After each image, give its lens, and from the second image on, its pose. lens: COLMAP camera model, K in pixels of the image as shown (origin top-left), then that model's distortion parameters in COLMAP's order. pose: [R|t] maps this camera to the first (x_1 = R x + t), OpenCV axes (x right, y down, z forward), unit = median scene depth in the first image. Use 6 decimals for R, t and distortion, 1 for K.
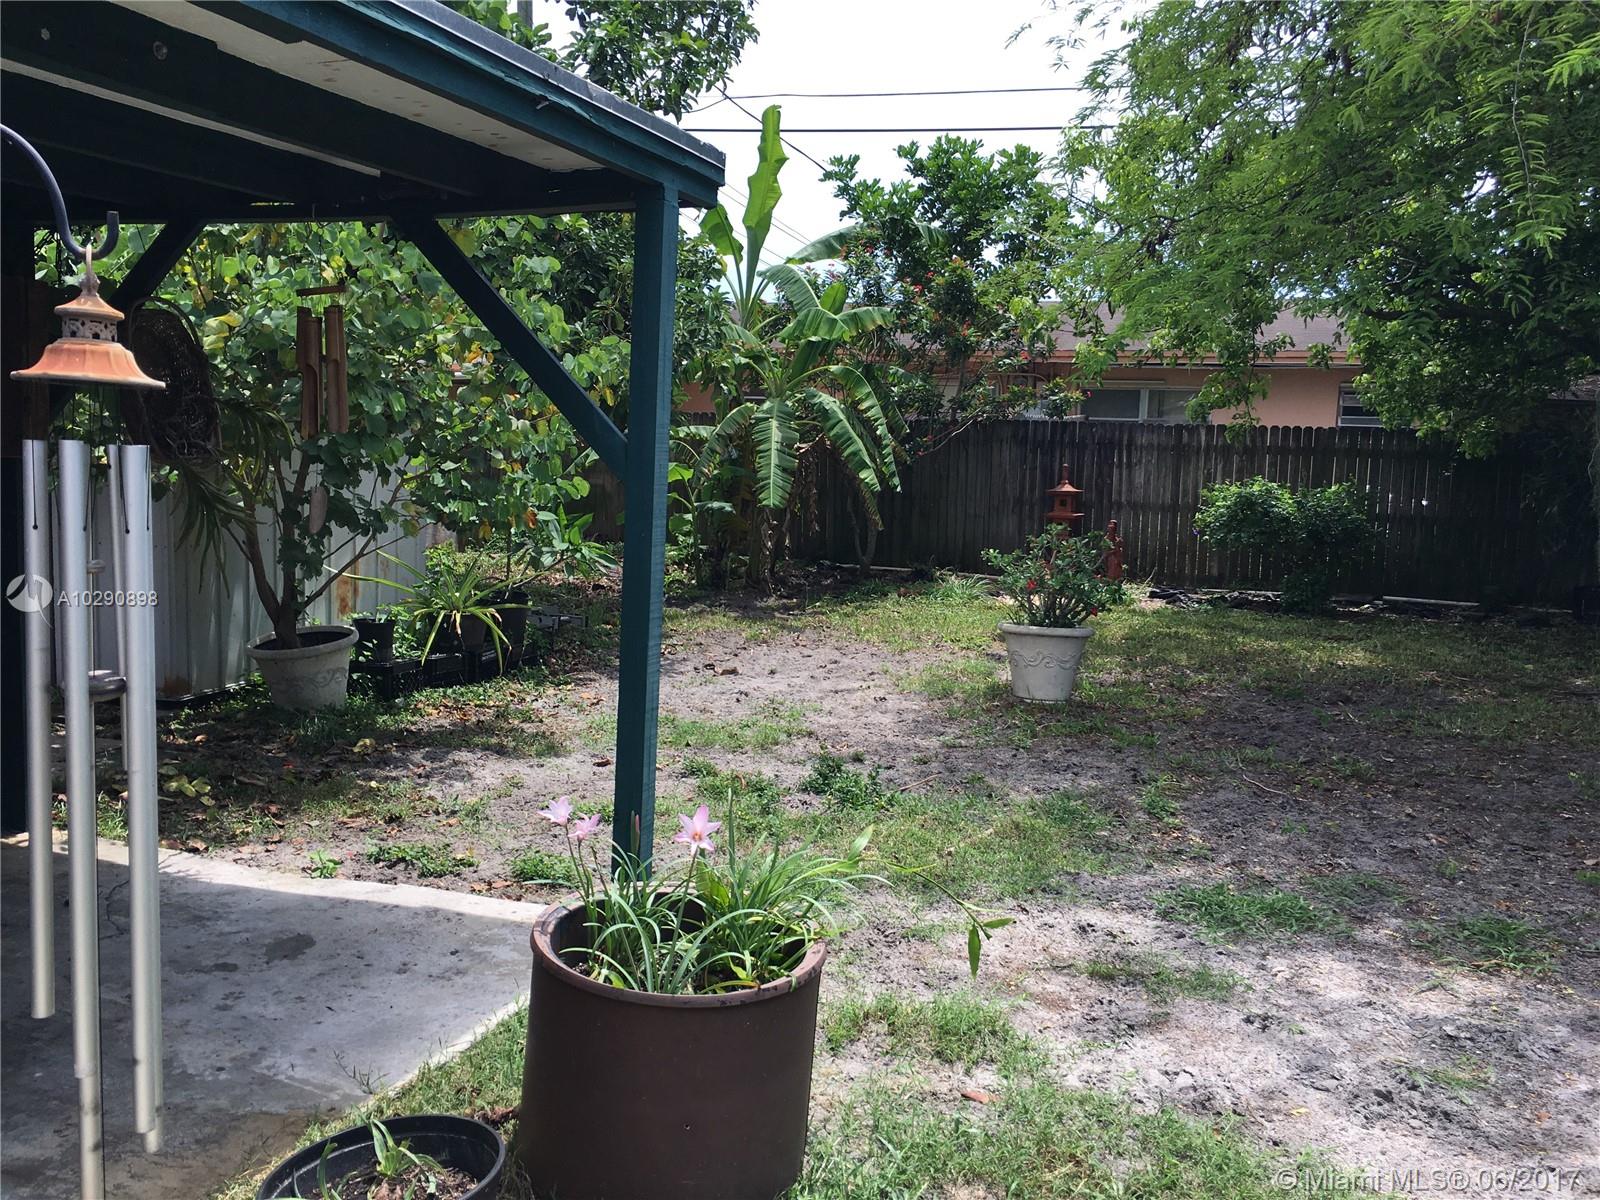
lens RADIAL K [[1376.5, 0, 800.4], [0, 1376.5, 595.1], [0, 0, 1]] dist [0.078489, -0.113780]
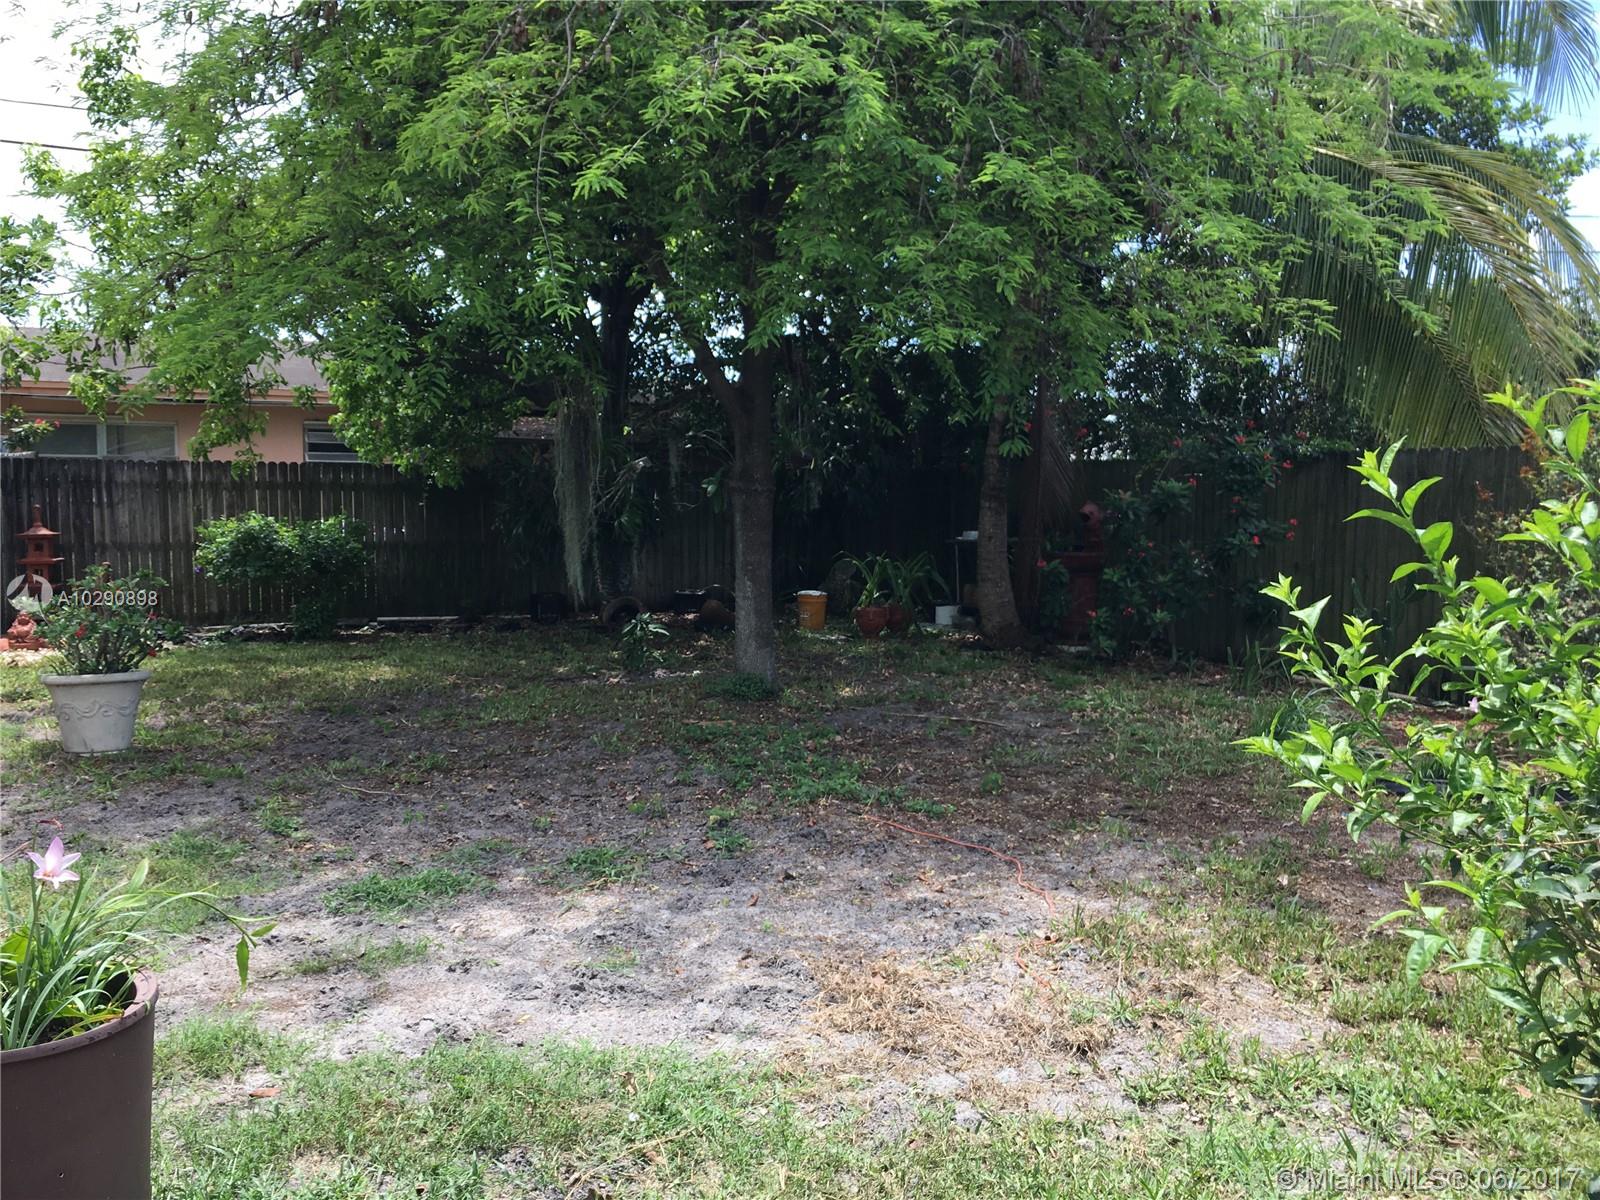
lens RADIAL K [[1376.5, 0, 803.8], [0, 1376.5, 631.6], [0, 0, 1]] dist [0.078489, -0.113780]
pose [[0.726548, -0.095850, 0.680397, -0.172329], [0.095366, 0.994705, 0.038293, 0.004448], [-0.680465, 0.037065, 0.731842, -0.051071]]
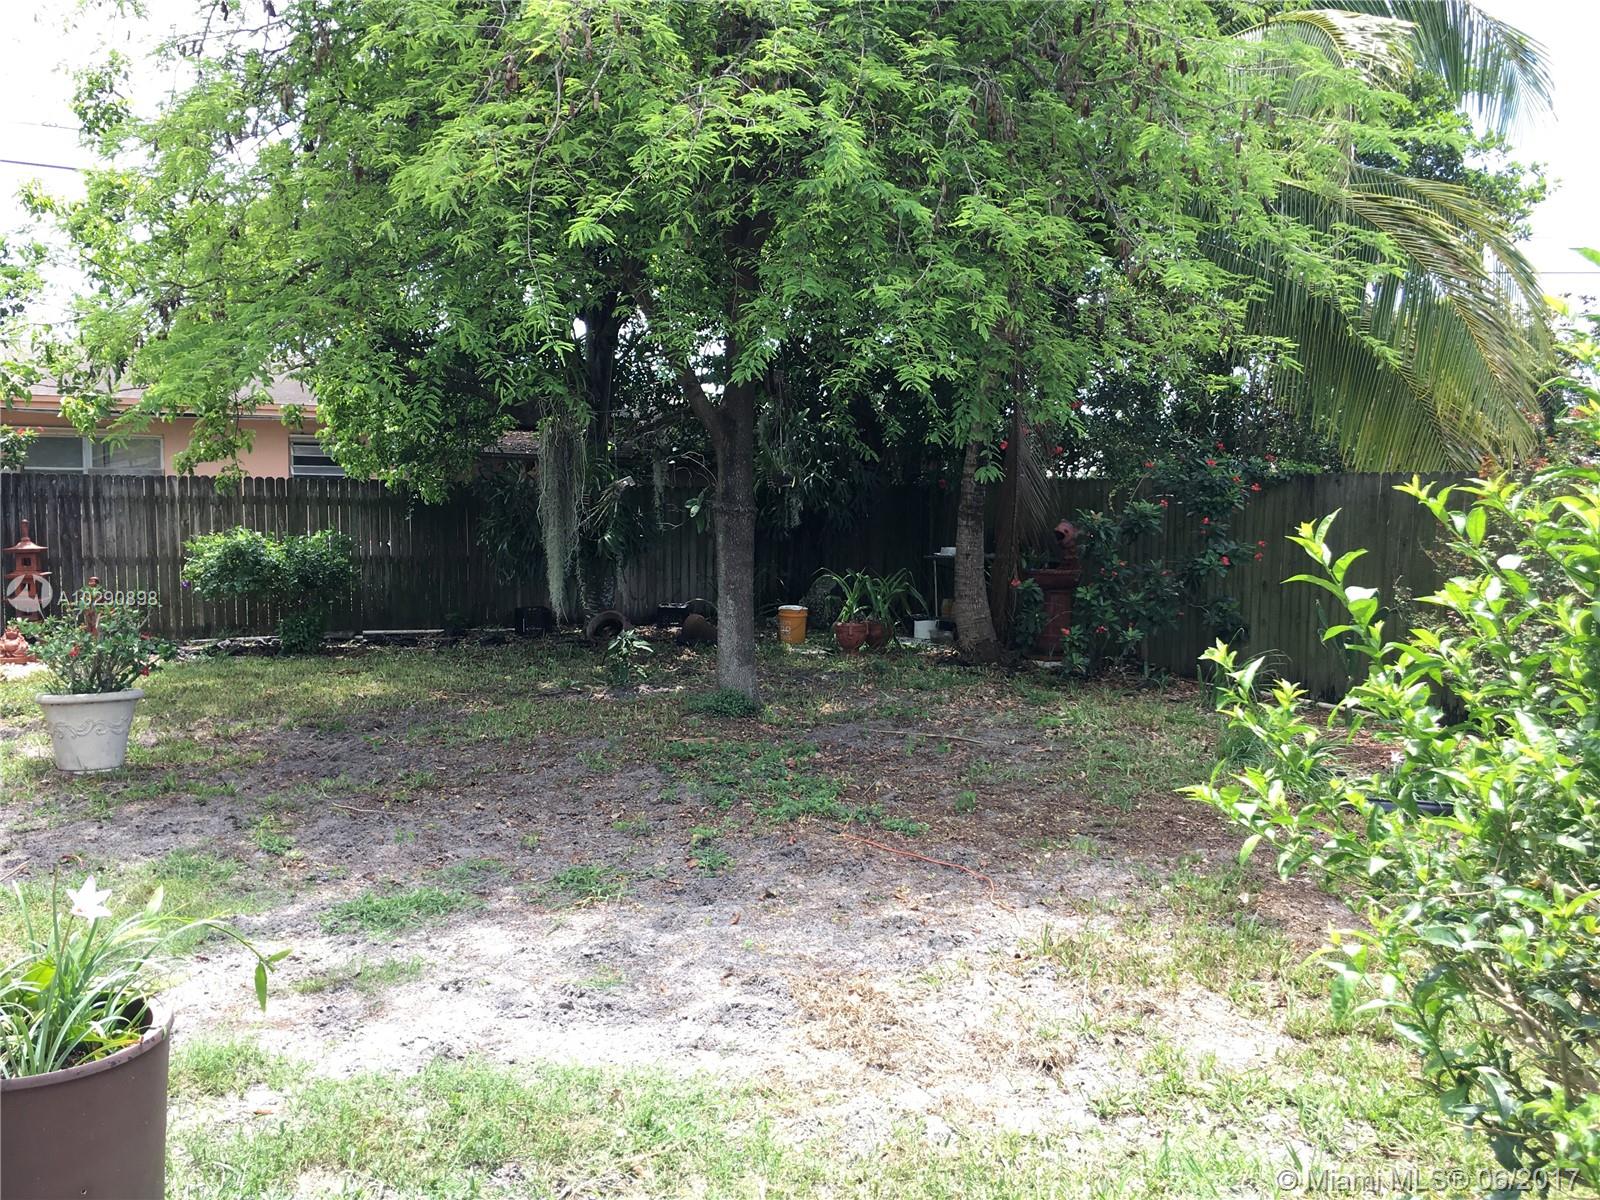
lens RADIAL K [[1376.5, 0, 805.3], [0, 1376.5, 632.3], [0, 0, 1]] dist [0.078489, -0.113780]
pose [[0.716634, -0.093464, 0.691159, -0.195834], [0.092850, 0.994944, 0.038272, -0.016052], [-0.691241, 0.036747, 0.721689, -0.079773]]
